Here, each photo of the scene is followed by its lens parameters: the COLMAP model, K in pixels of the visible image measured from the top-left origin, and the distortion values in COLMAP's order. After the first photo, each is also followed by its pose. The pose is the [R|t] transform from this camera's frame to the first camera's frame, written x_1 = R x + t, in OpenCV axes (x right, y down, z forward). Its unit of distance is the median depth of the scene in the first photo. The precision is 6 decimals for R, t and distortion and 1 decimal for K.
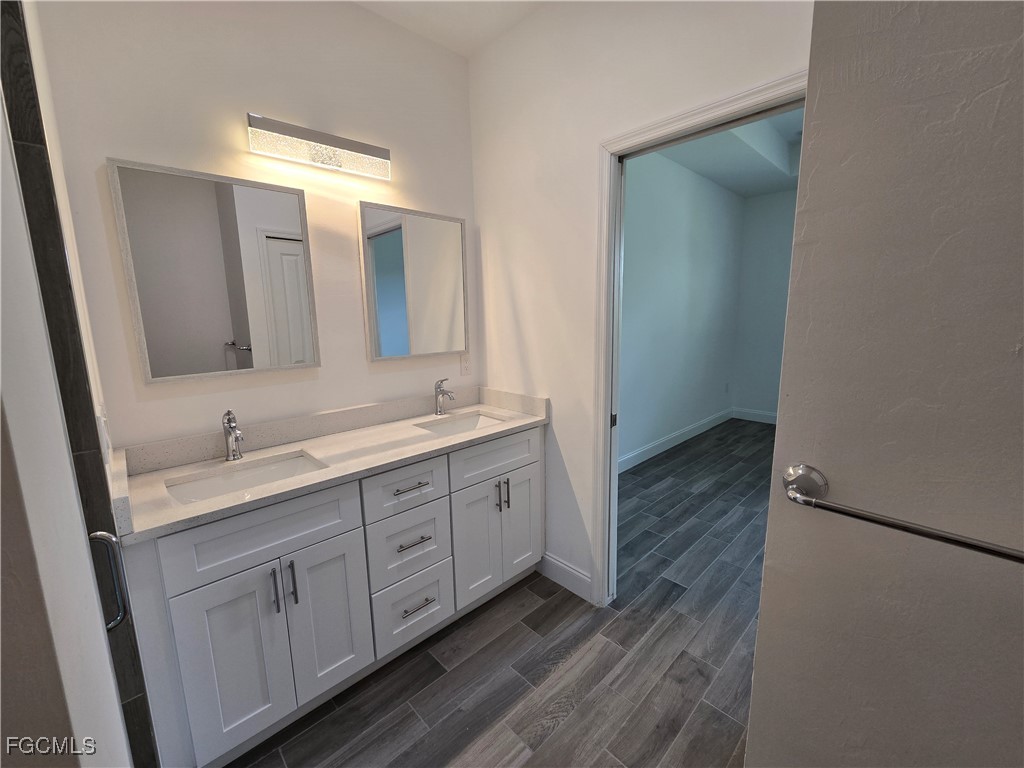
lens RADIAL K [[420.5, 0, 516.2], [0, 420.5, 375.7], [0, 0, 1]] dist [-0.003790, 0.000575]
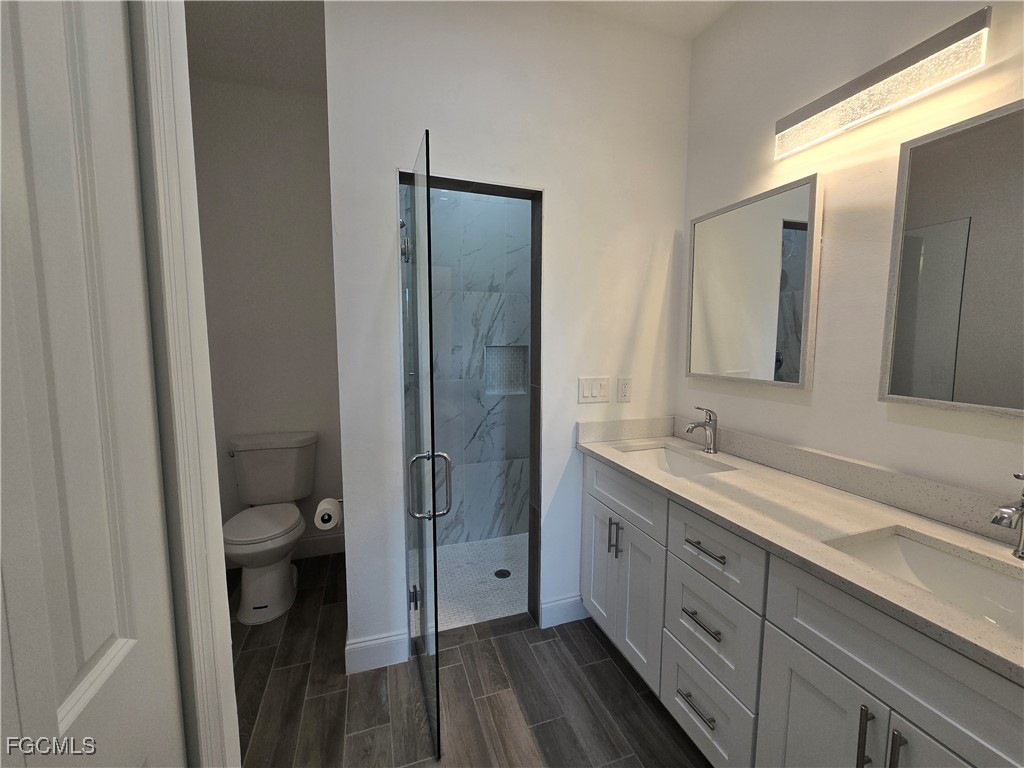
lens RADIAL K [[420.5, 0, 511.4], [0, 420.5, 378.6], [0, 0, 1]] dist [-0.003790, 0.000575]
pose [[-0.425242, 0.104222, -0.899059, 0.486379], [-0.135068, 0.974917, 0.176901, -0.109123], [0.894944, 0.196660, -0.400499, 0.816807]]
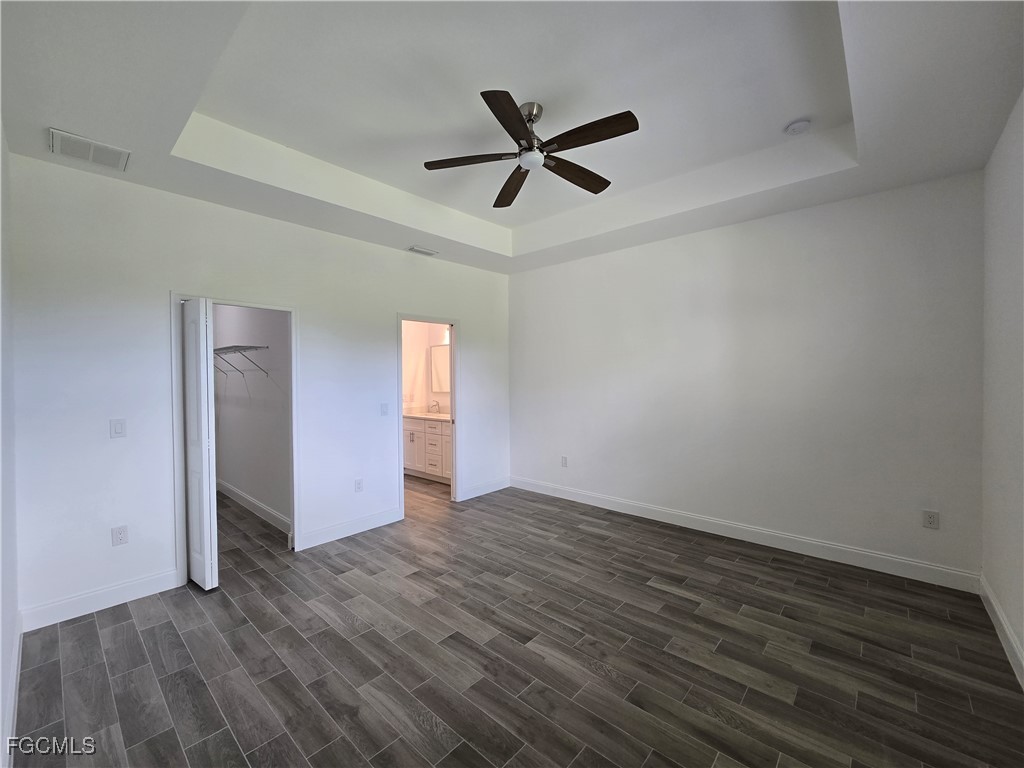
lens RADIAL K [[420.5, 0, 513.7], [0, 420.5, 379.3], [0, 0, 1]] dist [-0.003790, 0.000575]
pose [[0.069946, 0.023564, -0.997272, 2.907166], [-0.139833, 0.990082, 0.013587, -0.241295], [0.987702, 0.138501, 0.072547, 1.201172]]
